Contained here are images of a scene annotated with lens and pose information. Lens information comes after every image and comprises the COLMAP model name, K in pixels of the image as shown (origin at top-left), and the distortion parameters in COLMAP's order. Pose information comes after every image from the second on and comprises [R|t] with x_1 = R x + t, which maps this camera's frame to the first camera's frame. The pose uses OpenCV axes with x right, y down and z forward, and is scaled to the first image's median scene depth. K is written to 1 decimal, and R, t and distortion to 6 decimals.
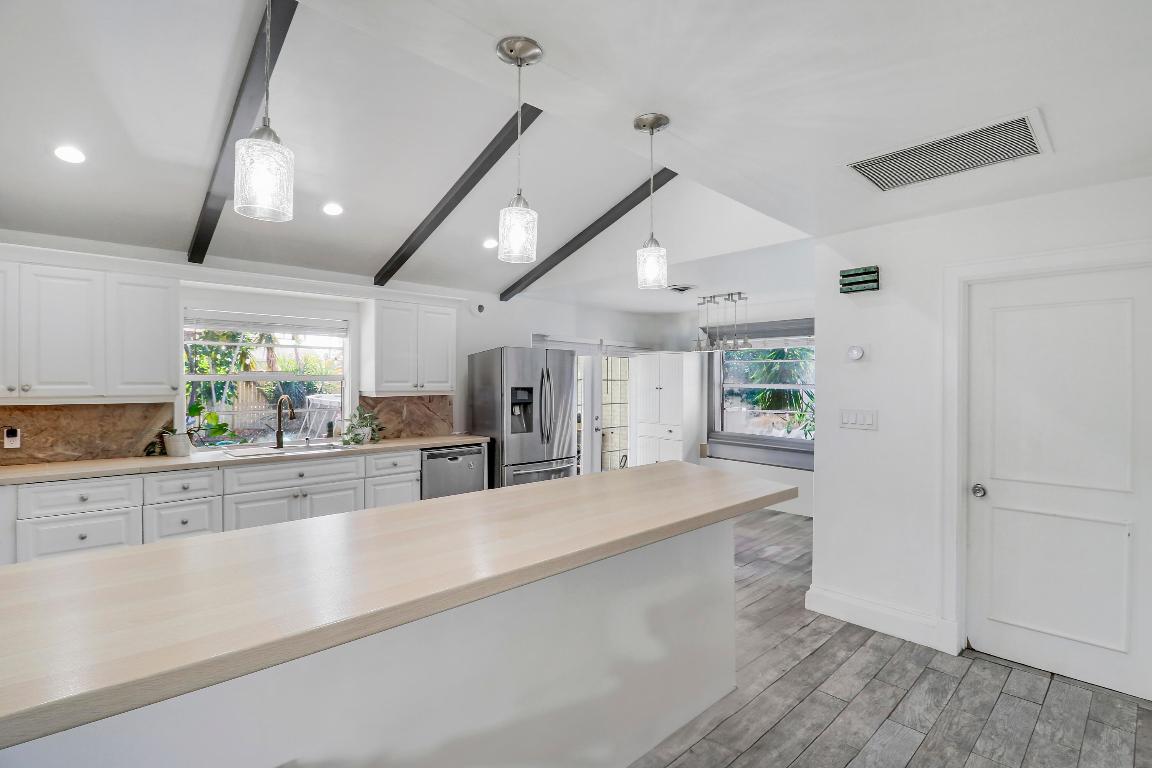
lens RADIAL K [[536.5, 0, 577.1], [0, 536.5, 374.2], [0, 0, 1]] dist [0.004184, -0.009463]
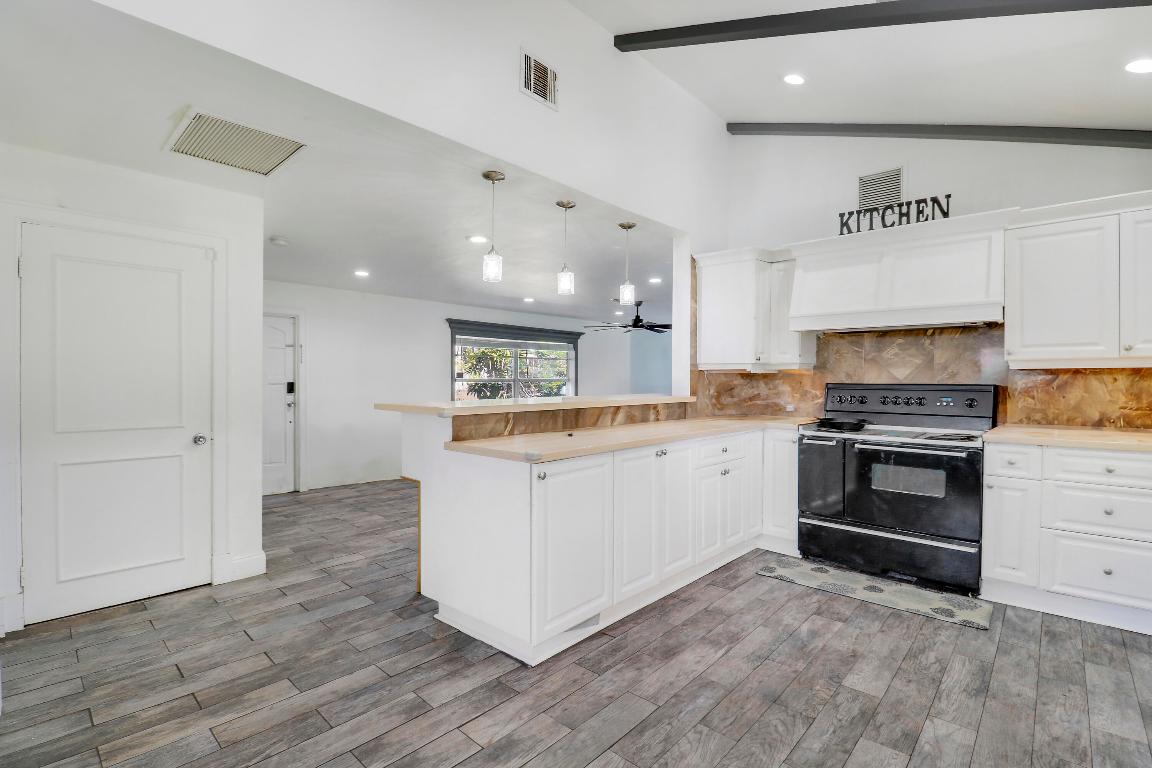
lens RADIAL K [[537.3, 0, 585.5], [0, 537.3, 384.8], [0, 0, 1]] dist [-0.018634, -0.005944]
pose [[-0.997545, -0.005508, -0.069807, -0.009103], [-0.005097, 0.999969, -0.006069, 0.063738], [0.069838, -0.005699, -0.997542, 1.093825]]
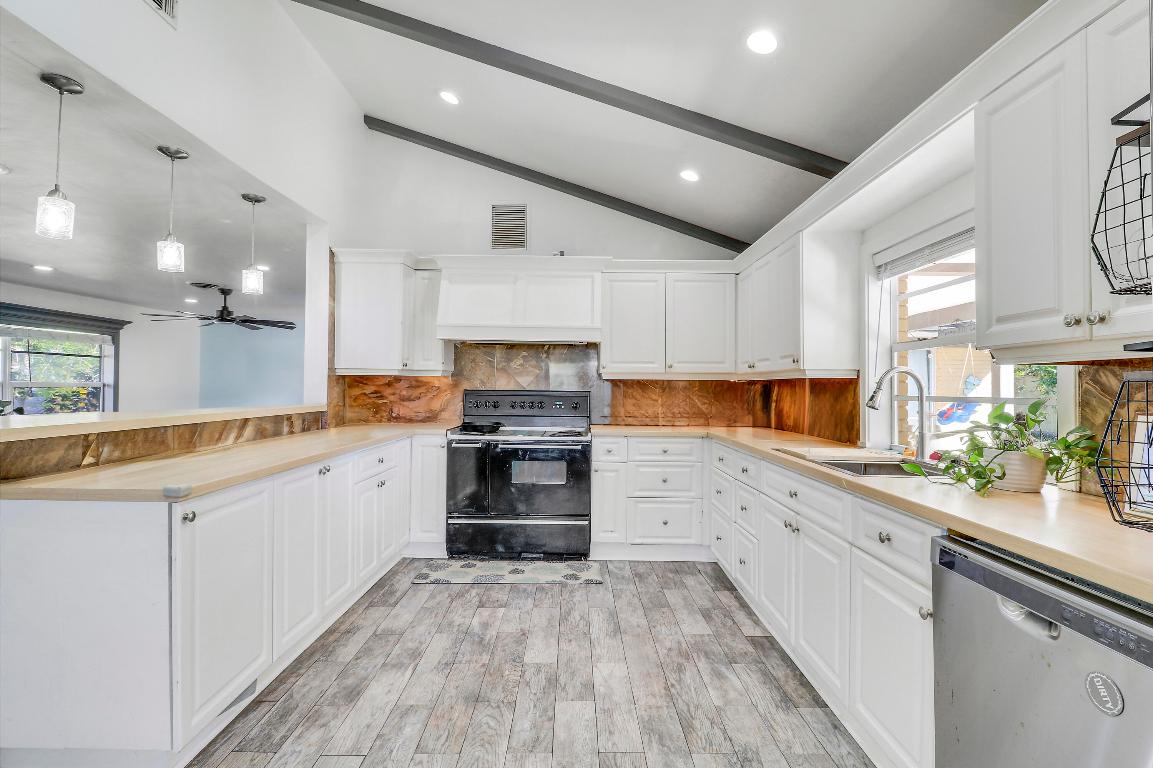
lens RADIAL K [[536.9, 0, 586.0], [0, 536.9, 384.6], [0, 0, 1]] dist [0.004184, -0.009463]
pose [[-0.680995, -0.012395, -0.732183, 0.080364], [0.000786, 0.999844, -0.017657, 0.061612], [0.732288, -0.012600, -0.680879, 1.045386]]
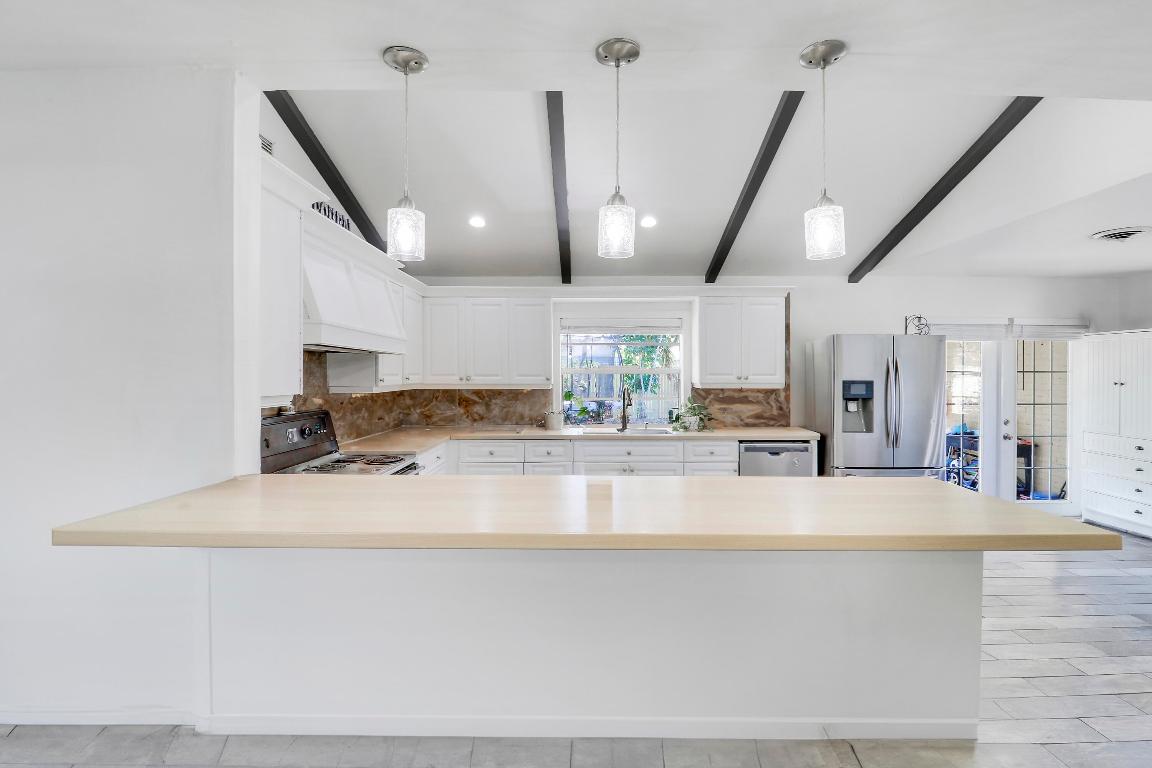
lens RADIAL K [[536.5, 0, 583.3], [0, 536.5, 380.1], [0, 0, 1]] dist [0.004184, -0.009463]
pose [[0.727360, 0.006326, -0.686227, 0.186216], [0.010042, 0.999752, 0.019859, 0.002436], [0.686183, -0.021336, 0.727116, 0.063831]]
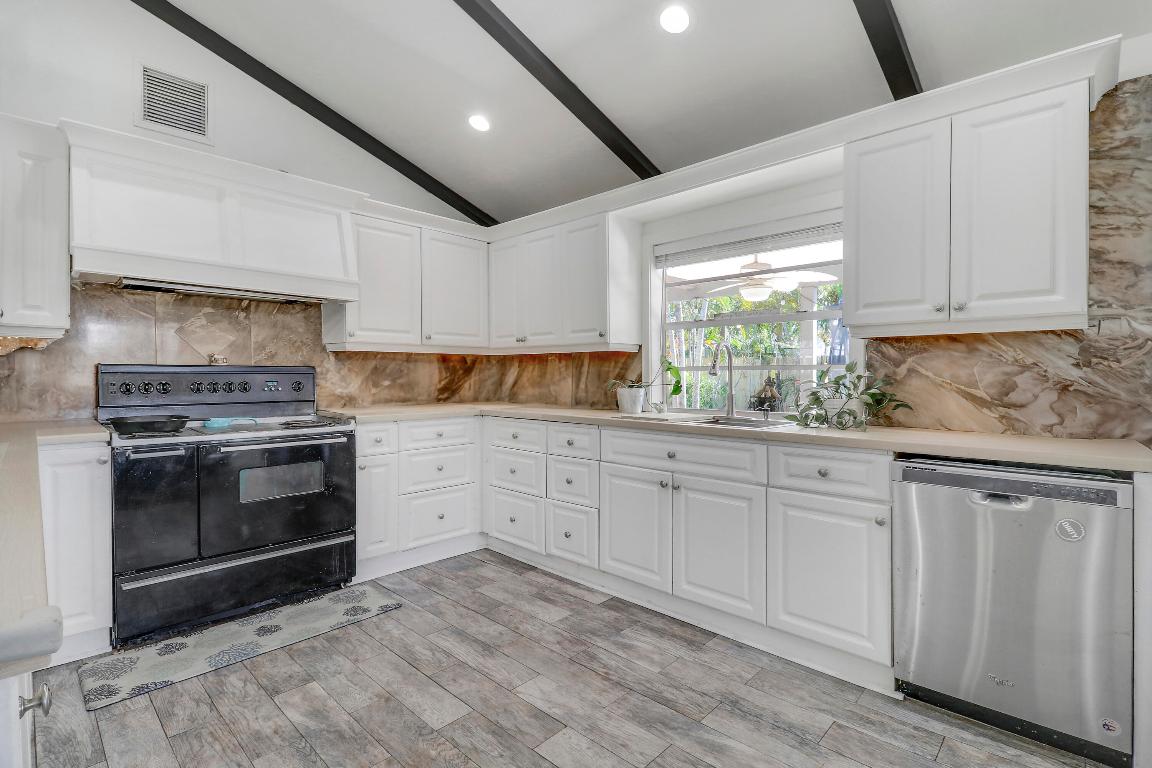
lens RADIAL K [[536.5, 0, 593.2], [0, 536.5, 384.7], [0, 0, 1]] dist [0.004184, -0.009463]
pose [[0.055960, 0.016552, -0.998296, 0.116360], [0.015306, 0.999731, 0.017434, 0.073499], [0.998316, -0.016256, 0.055691, 0.727854]]
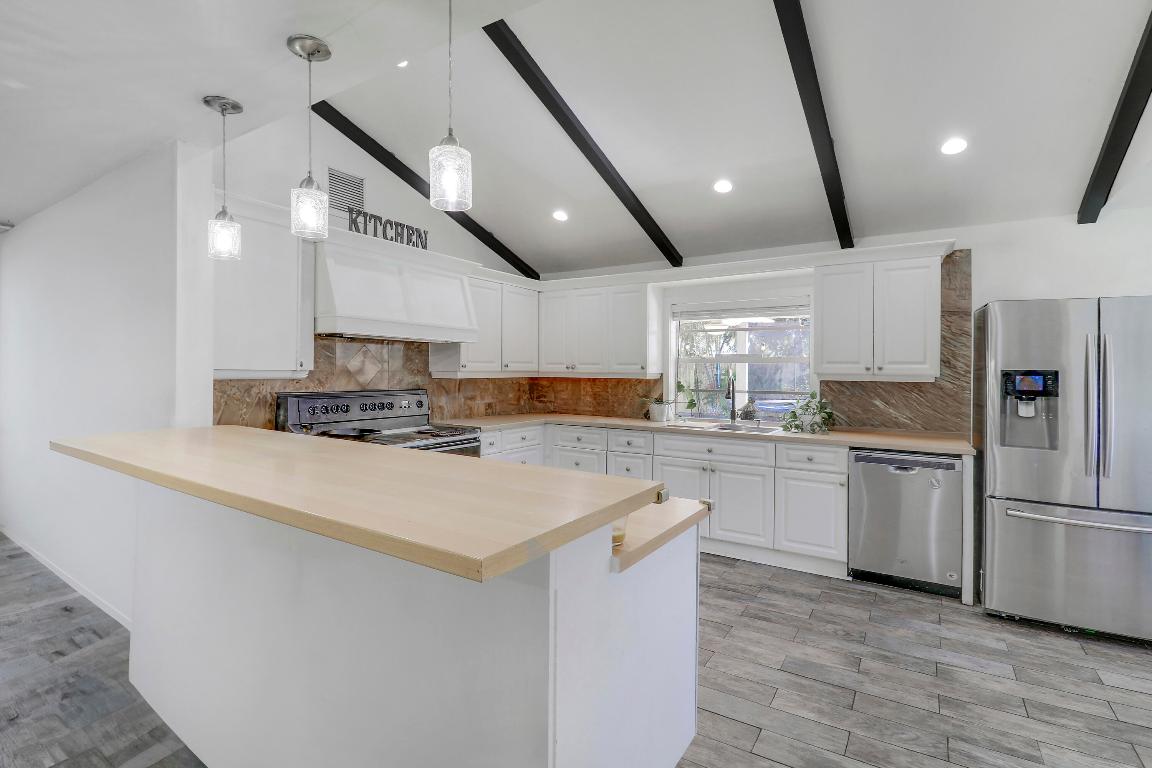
lens RADIAL K [[536.5, 0, 578.9], [0, 536.5, 383.6], [0, 0, 1]] dist [0.004184, -0.009463]
pose [[0.241802, 0.024435, -0.970018, 0.370179], [0.006672, 0.999617, 0.026844, 0.022204], [0.970303, -0.012963, 0.241546, 0.417549]]
